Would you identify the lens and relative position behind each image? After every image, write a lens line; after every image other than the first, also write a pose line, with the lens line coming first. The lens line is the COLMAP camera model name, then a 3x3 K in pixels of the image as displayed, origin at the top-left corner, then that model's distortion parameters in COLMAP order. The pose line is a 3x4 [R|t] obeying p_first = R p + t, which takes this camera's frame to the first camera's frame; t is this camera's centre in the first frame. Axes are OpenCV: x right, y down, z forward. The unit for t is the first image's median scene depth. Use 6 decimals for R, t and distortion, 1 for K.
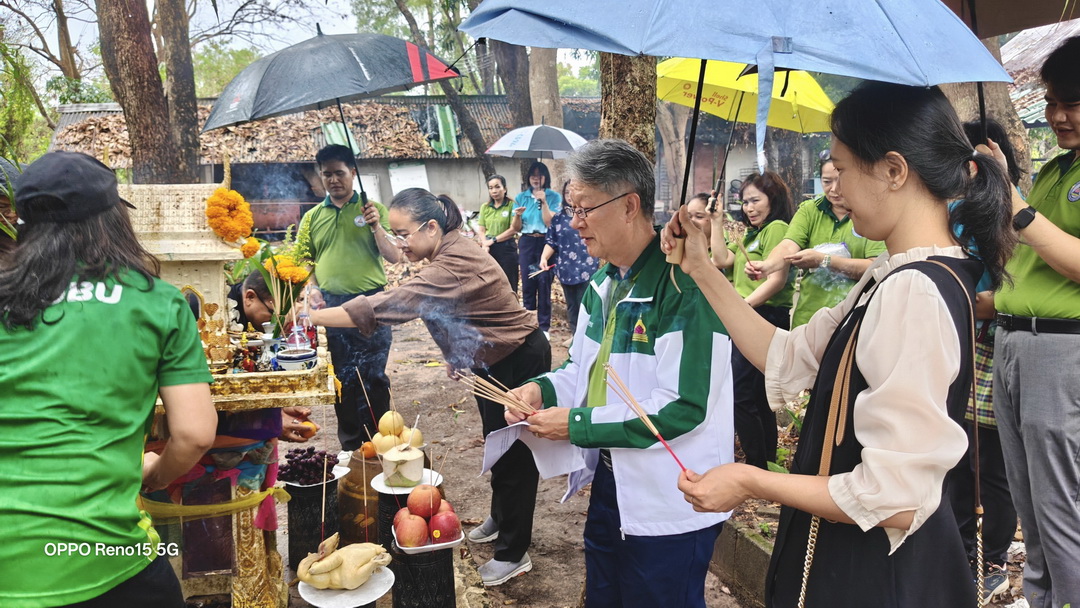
lens RADIAL K [[891.8, 0, 571.2], [0, 891.8, 316.8], [0, 0, 1]] dist [0.028352, -0.094320]
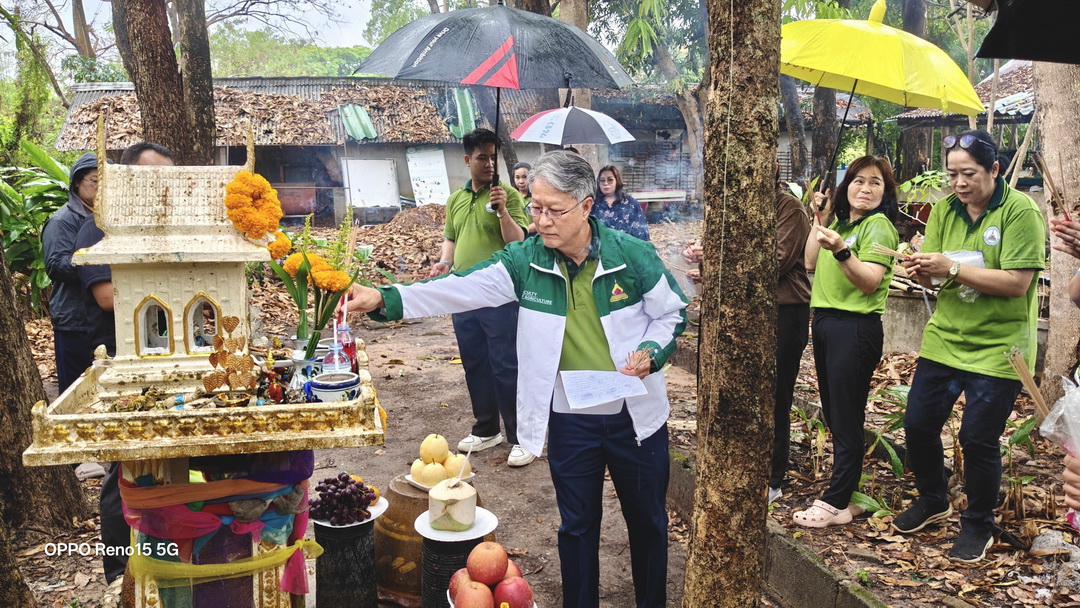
lens RADIAL K [[892.5, 0, 557.3], [0, 892.5, 324.3], [0, 0, 1]] dist [0.032817, -0.095835]
pose [[0.999494, 0.017789, -0.026357, -0.071297], [-0.017205, 0.999606, 0.022197, -0.023968], [0.026741, -0.021732, 0.999406, 0.166186]]
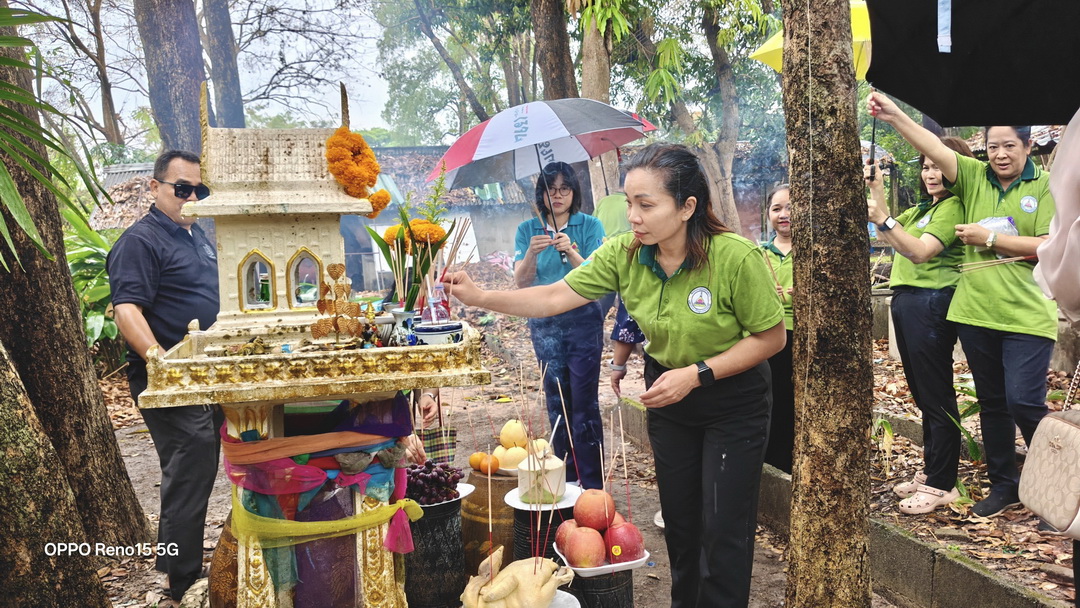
lens RADIAL K [[890.8, 0, 576.2], [0, 890.8, 304.6], [0, 0, 1]] dist [0.069030, -0.180452]
pose [[0.998962, -0.032924, -0.031485, -0.126427], [0.030511, 0.996771, -0.074276, 0.069062], [0.033829, 0.073238, 0.996741, 0.160788]]
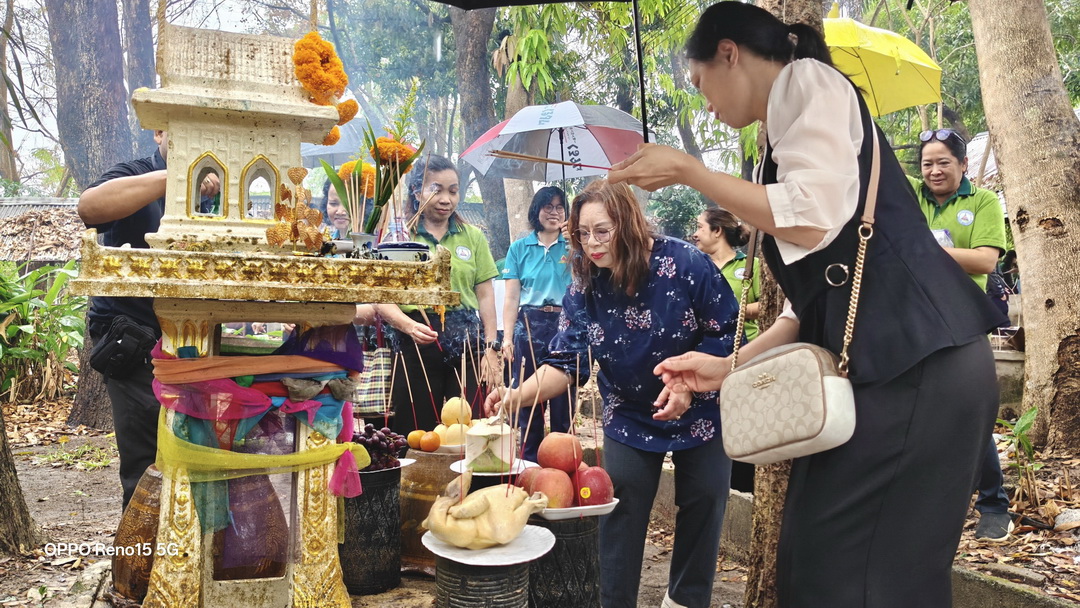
lens RADIAL K [[888.8, 0, 570.5], [0, 888.8, 299.7], [0, 0, 1]] dist [0.002090, -0.041558]
pose [[0.997350, 0.012791, 0.071618, -0.178885], [-0.001271, 0.987336, -0.158640, 0.164269], [-0.072740, 0.158129, 0.984736, 0.214372]]
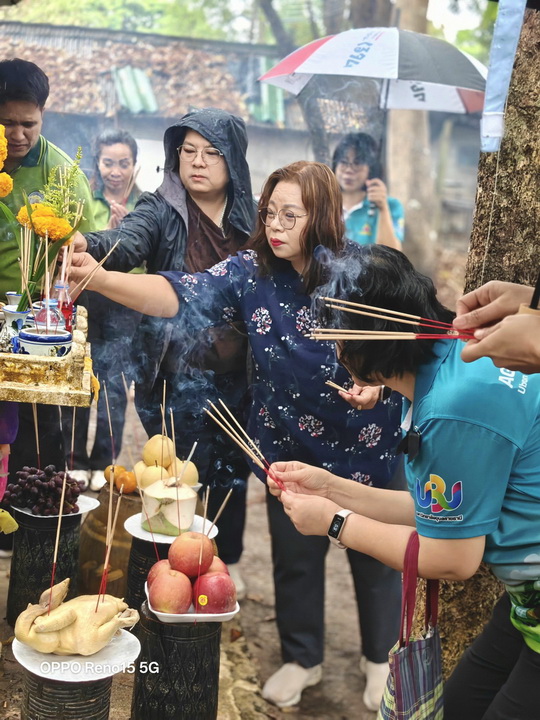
lens RADIAL K [[1159.8, 0, 277.8], [0, 1159.8, 388.5], [0, 0, 1]] dist [0.102780, -0.083581]
pose [[0.987336, 0.119979, -0.103787, -0.009341], [-0.116526, 0.992432, 0.038740, 0.020899], [0.107649, -0.026155, 0.993845, 0.047228]]
